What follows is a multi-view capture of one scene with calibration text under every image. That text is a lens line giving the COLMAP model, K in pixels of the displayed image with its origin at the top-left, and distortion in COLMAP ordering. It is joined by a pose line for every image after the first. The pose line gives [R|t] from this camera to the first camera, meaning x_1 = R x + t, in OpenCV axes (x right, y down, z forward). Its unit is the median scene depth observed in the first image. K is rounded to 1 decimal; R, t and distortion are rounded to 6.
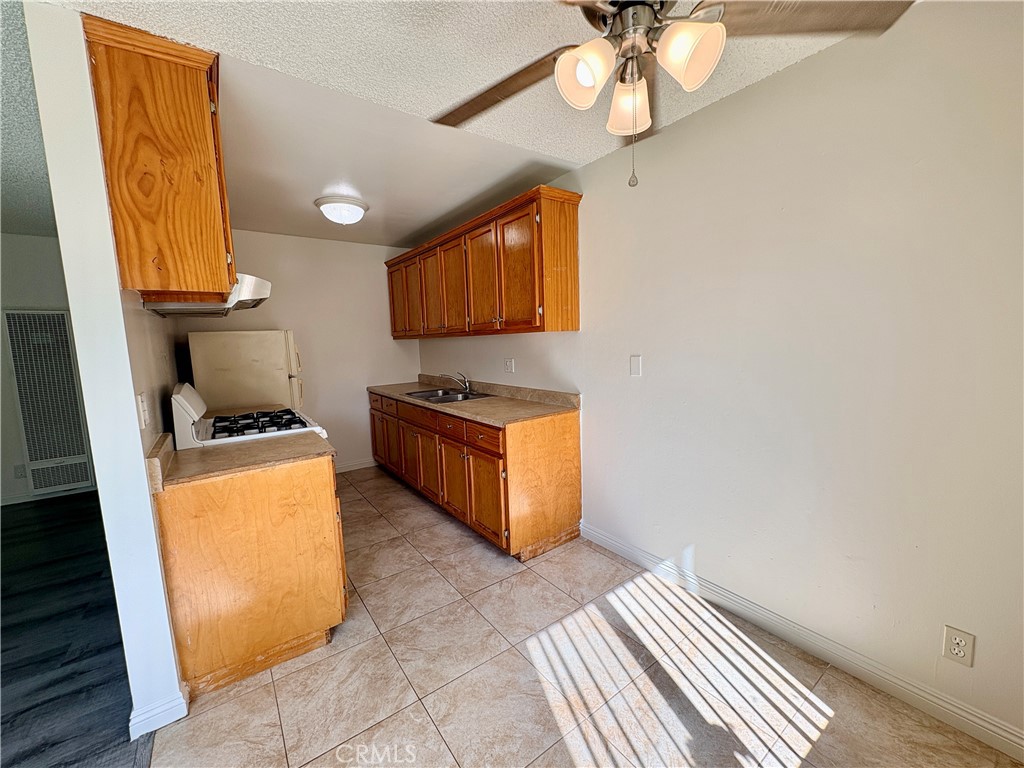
lens RADIAL K [[411.2, 0, 511.3], [0, 411.2, 378.6], [0, 0, 1]] dist [-0.000938, -0.000470]
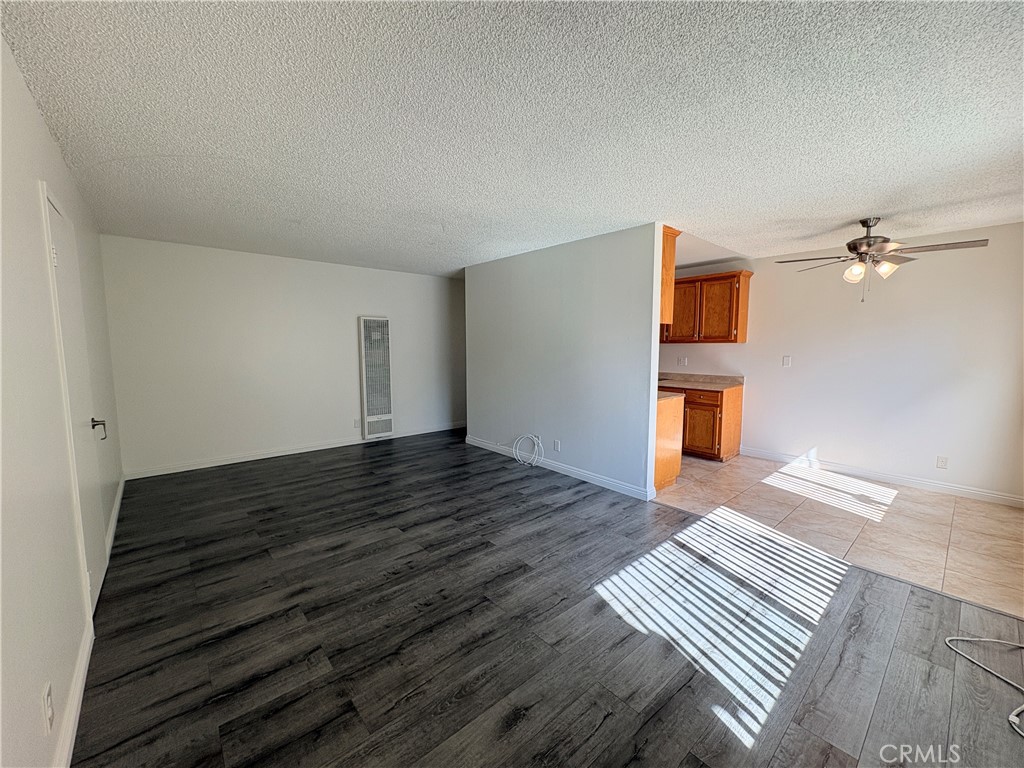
lens RADIAL K [[411.2, 0, 535.3], [0, 411.2, 381.3], [0, 0, 1]] dist [-0.000938, -0.000470]
pose [[0.991238, 0.028120, 0.129062, -1.053523], [-0.026398, 0.999538, -0.015036, 0.114848], [-0.129425, 0.011497, 0.991523, -0.758027]]
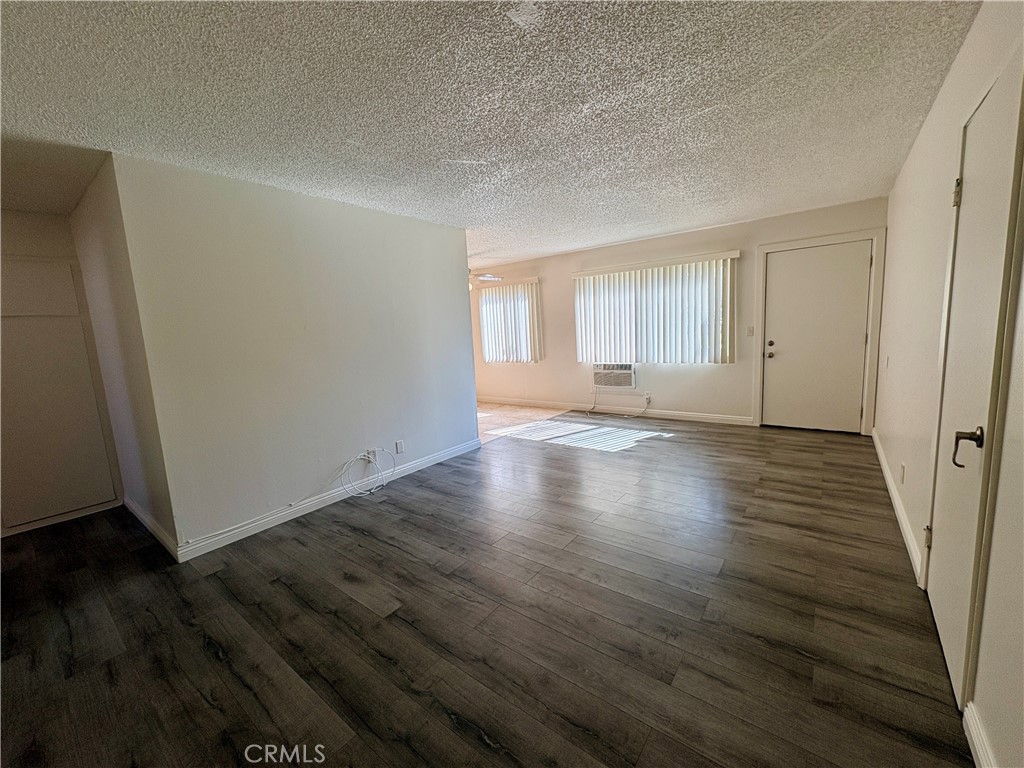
lens RADIAL K [[411.2, 0, 501.9], [0, 411.2, 381.8], [0, 0, 1]] dist [-0.000938, -0.000470]
pose [[-0.268173, -0.076062, 0.960363, -2.164360], [0.168789, 0.977749, 0.124571, 0.015660], [-0.948469, 0.195505, -0.249367, 0.837128]]
